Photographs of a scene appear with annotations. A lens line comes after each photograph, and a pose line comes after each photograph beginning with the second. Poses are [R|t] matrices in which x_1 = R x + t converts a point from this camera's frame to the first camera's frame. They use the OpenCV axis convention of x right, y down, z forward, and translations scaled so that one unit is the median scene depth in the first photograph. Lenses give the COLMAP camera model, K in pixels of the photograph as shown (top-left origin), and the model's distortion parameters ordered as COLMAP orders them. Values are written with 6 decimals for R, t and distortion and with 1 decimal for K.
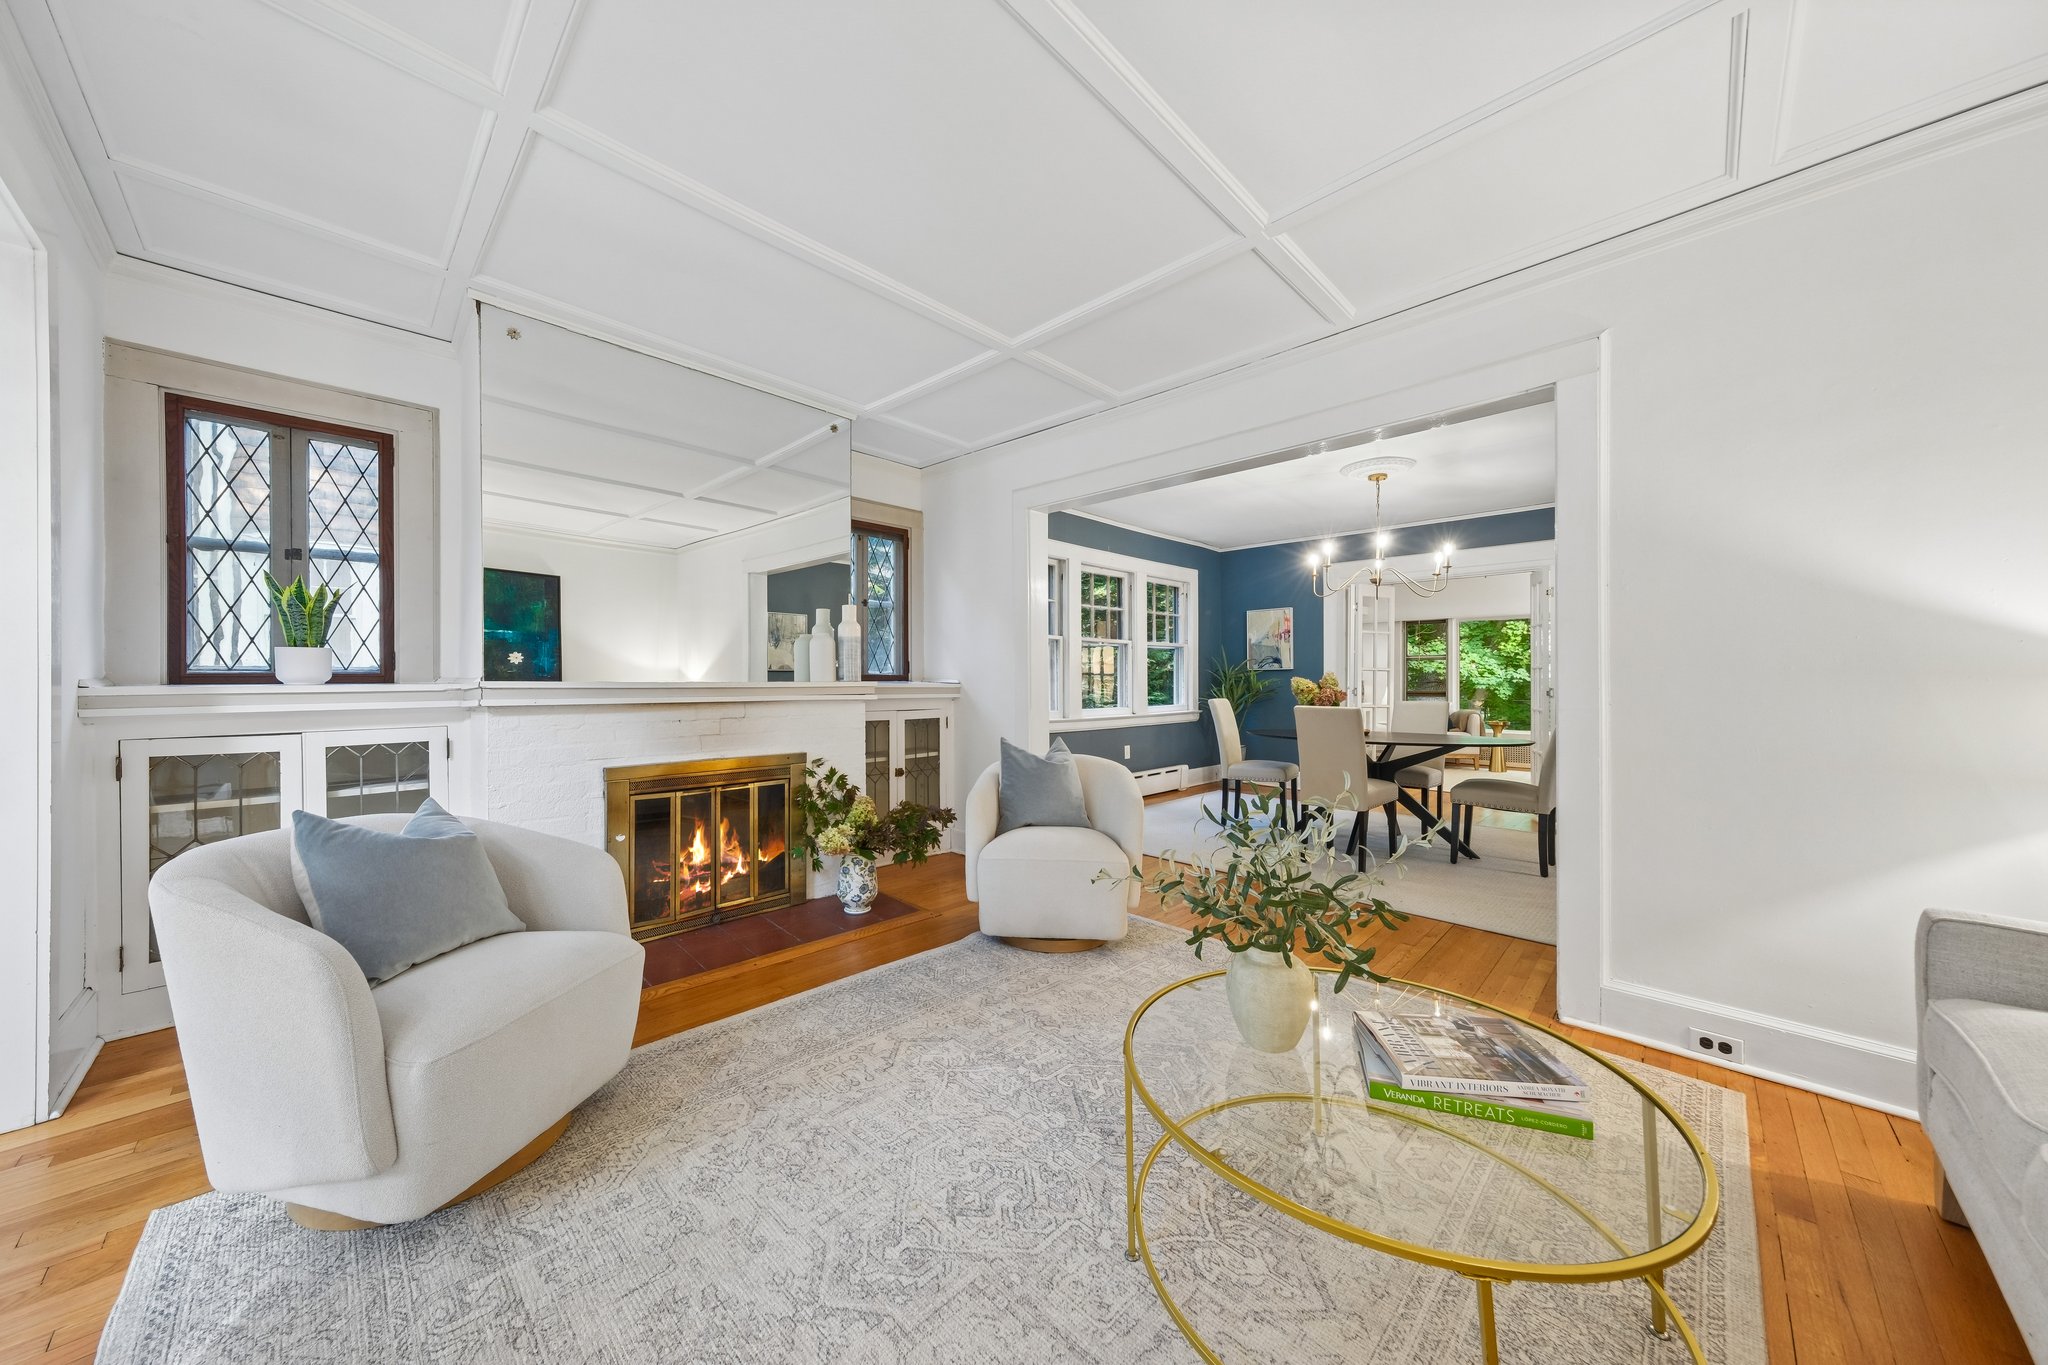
lens RADIAL K [[704.0, 0, 1024.0], [0, 704.0, 682.5], [0, 0, 1]] dist [0.000058, 0.000078]
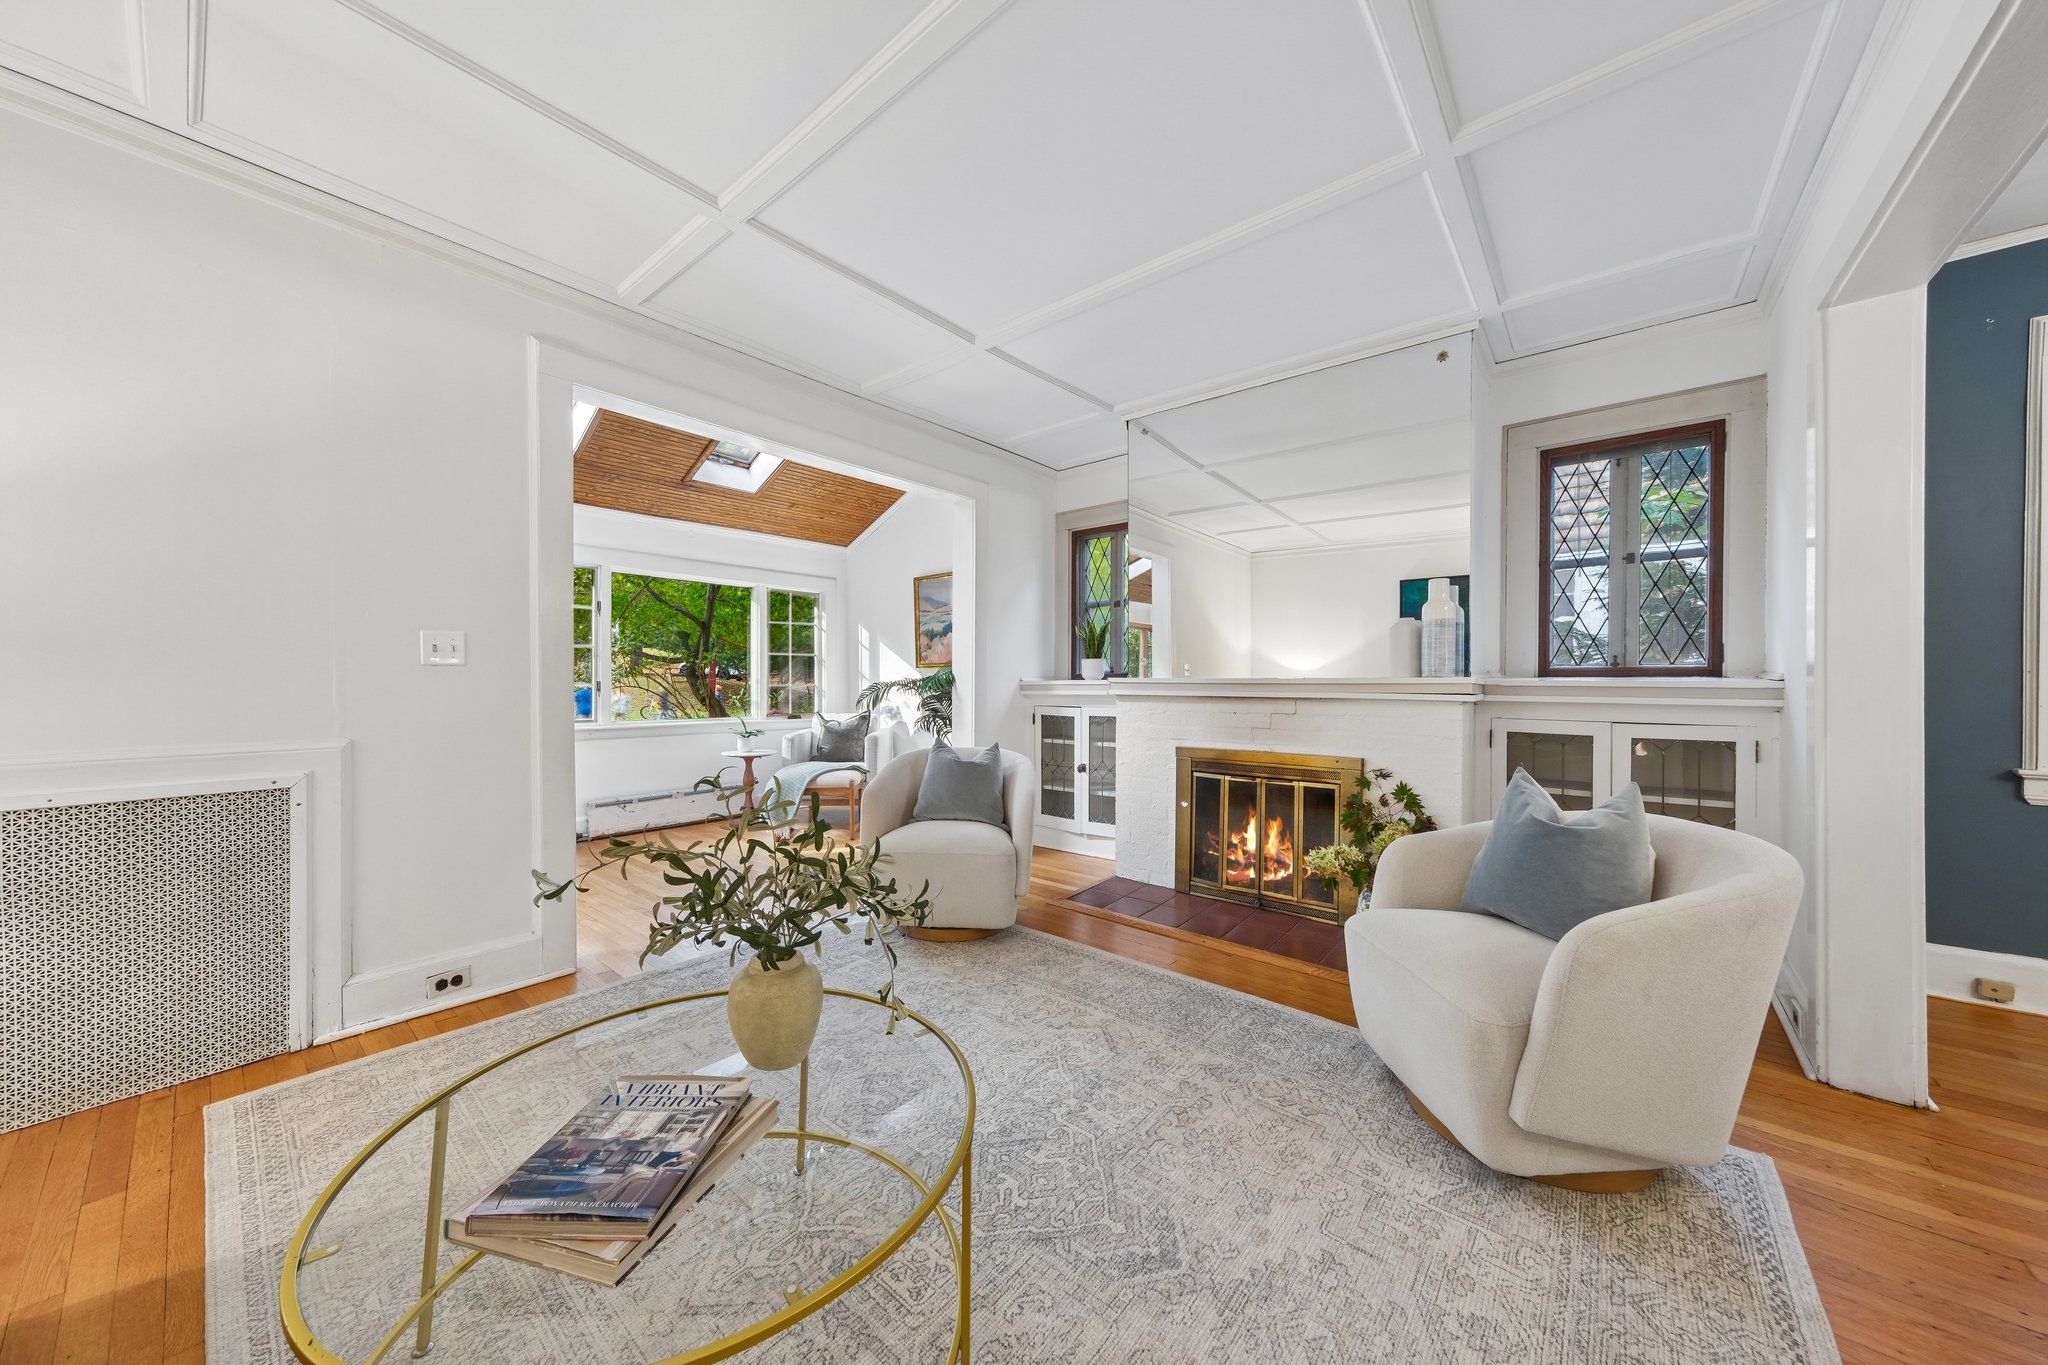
lens RADIAL K [[700.5, 0, 1012.5], [0, 700.5, 689.9], [0, 0, 1]] dist [0.000392, 0.000115]
pose [[0.065107, 0.013809, -0.997783, 0.667526], [-0.003070, 0.999902, 0.013638, 0.004210], [0.997874, 0.002176, 0.065143, 0.648292]]
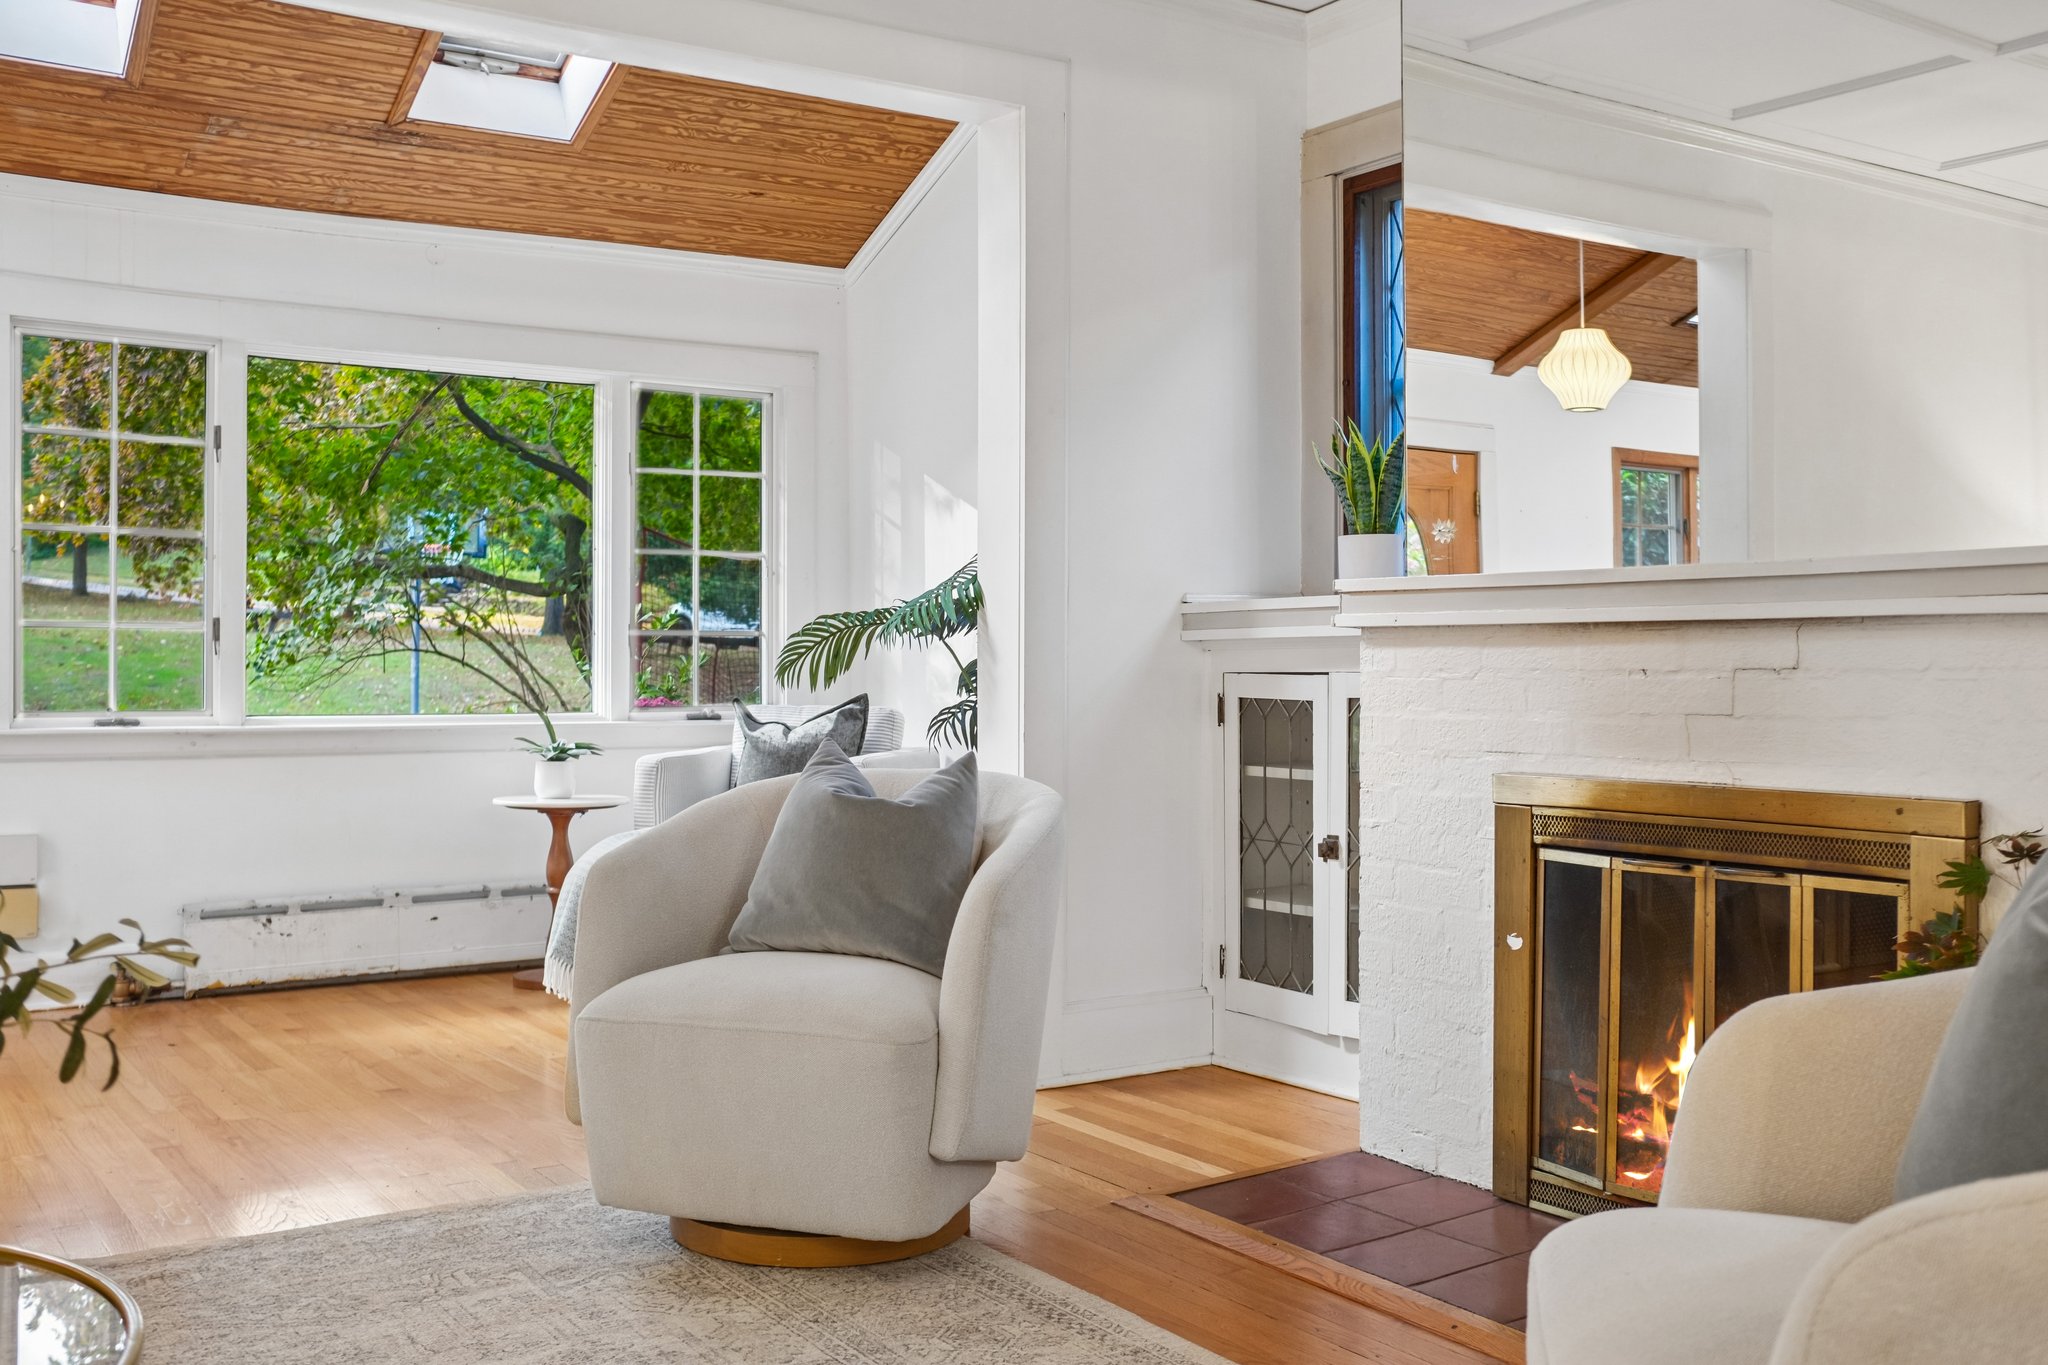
lens RADIAL K [[1978.6, 0, 1027.7], [0, 1978.6, 670.0], [0, 0, 1]] dist [-0.118916, 0.403436]
pose [[-0.215754, 0.005945, -0.976430, 0.670531], [-0.000195, 0.999981, 0.006131, 0.053313], [0.976448, 0.001513, -0.215748, 1.017908]]
